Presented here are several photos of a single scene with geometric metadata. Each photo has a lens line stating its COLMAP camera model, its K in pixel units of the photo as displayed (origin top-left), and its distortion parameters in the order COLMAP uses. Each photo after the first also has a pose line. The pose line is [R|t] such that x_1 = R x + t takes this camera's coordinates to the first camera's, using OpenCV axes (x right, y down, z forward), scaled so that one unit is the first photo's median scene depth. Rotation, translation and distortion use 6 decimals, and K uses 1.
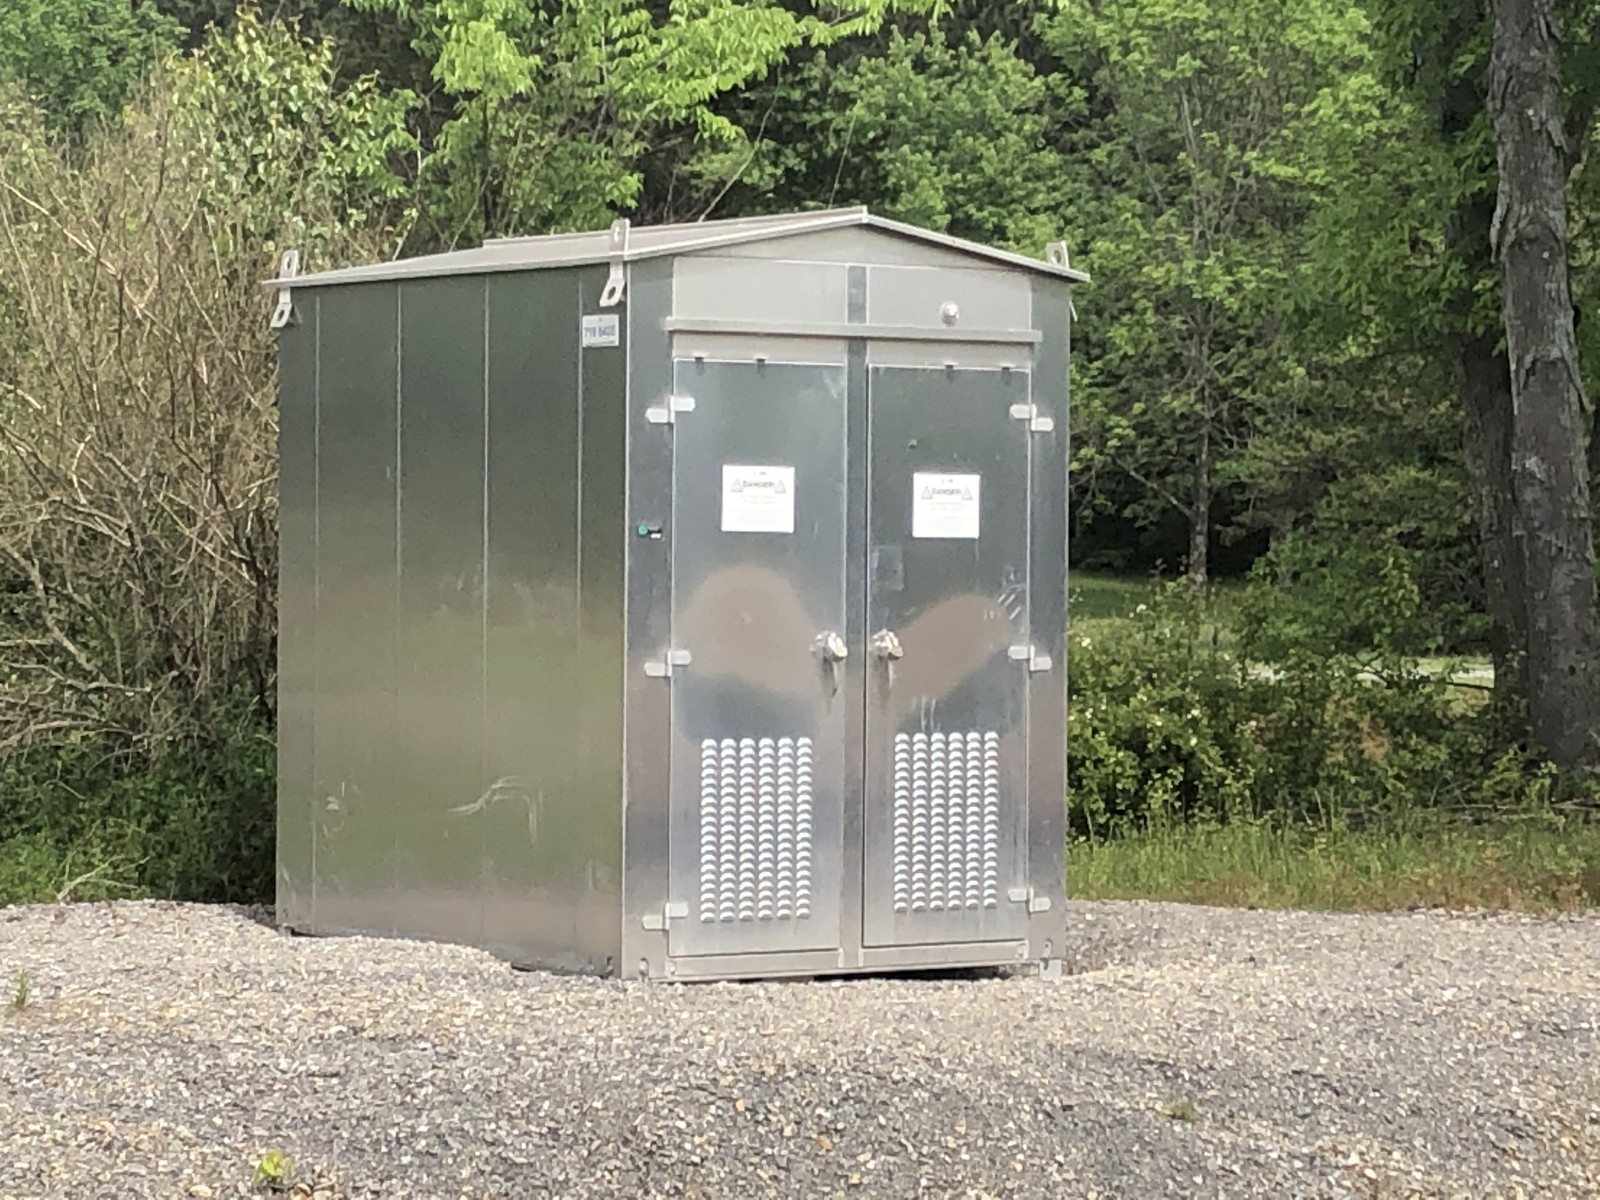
lens RADIAL K [[4765.4, 0, 800.0], [0, 4765.4, 600.0], [0, 0, 1]] dist [0.803458, -0.202543]
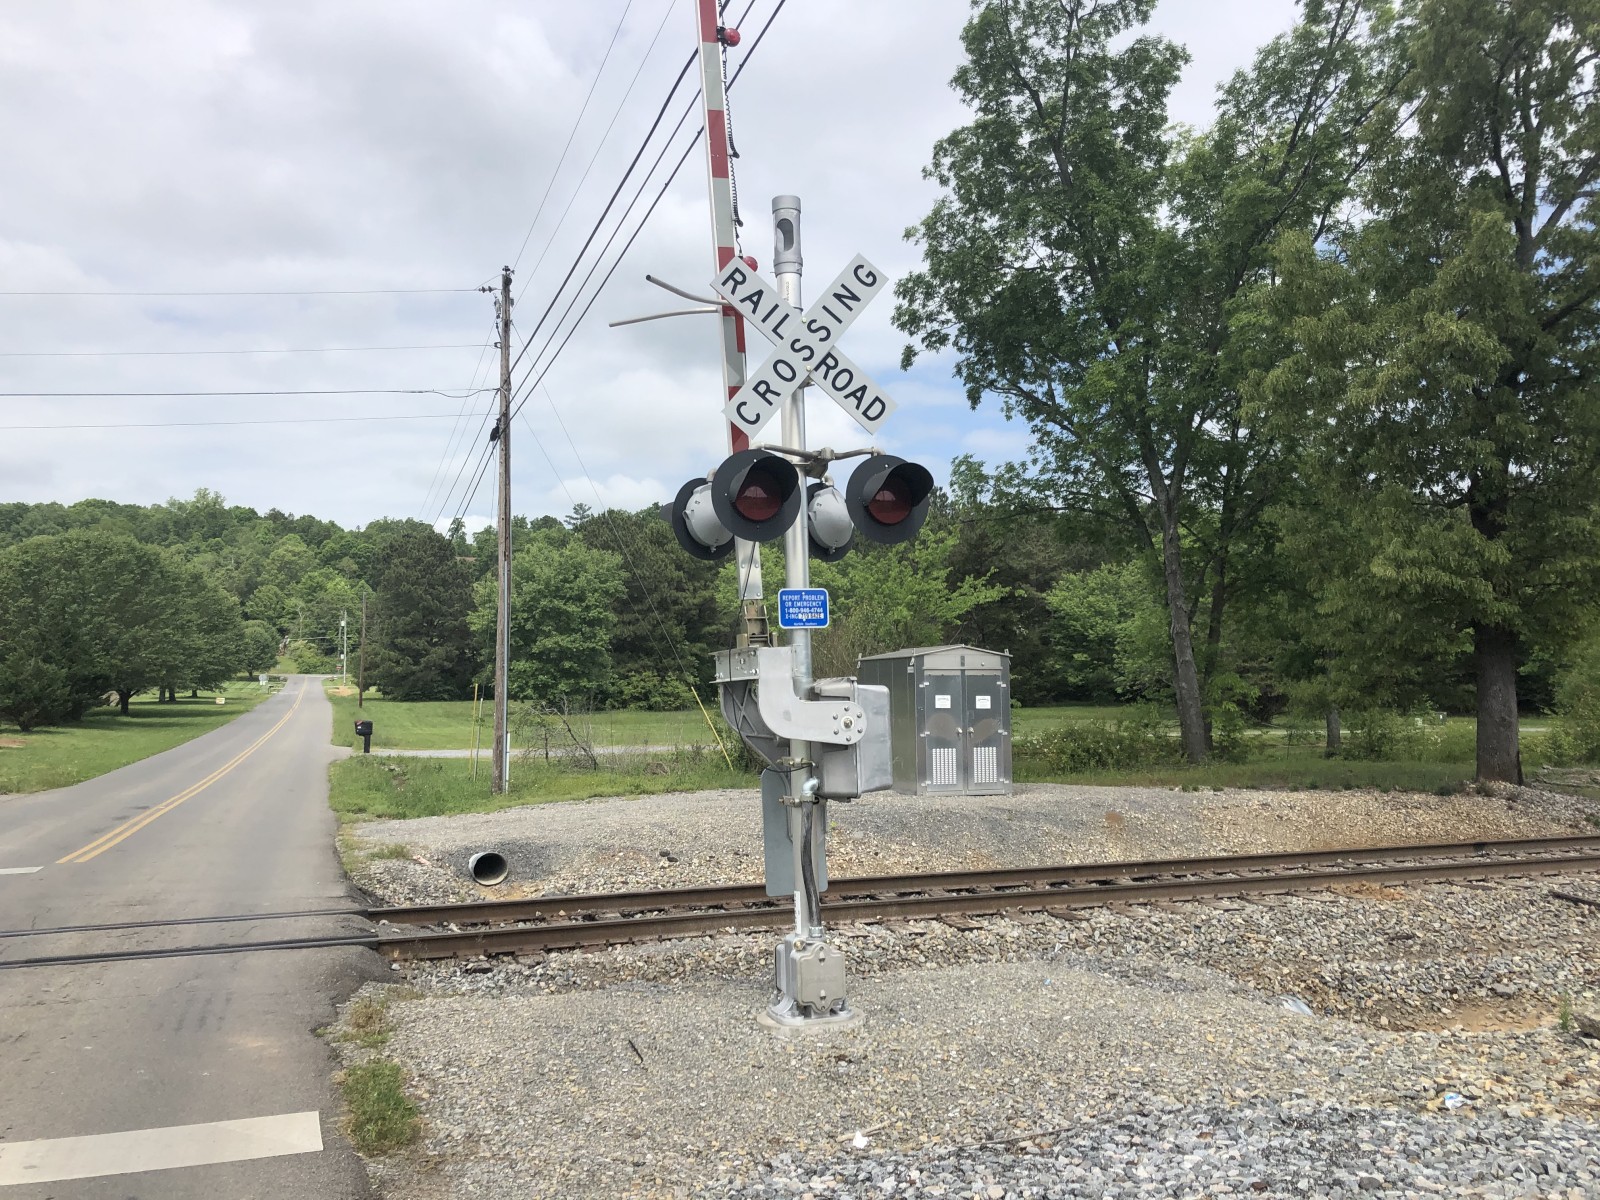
lens RADIAL K [[1282.1, 0, 800.0], [0, 1282.1, 600.0], [0, 0, 1]] dist [0.008502, -0.013747]
pose [[0.974537, -0.033722, -0.221677, 0.145904], [0.013549, 0.995676, -0.091902, -0.005336], [0.223818, 0.086558, 0.970780, -0.365538]]
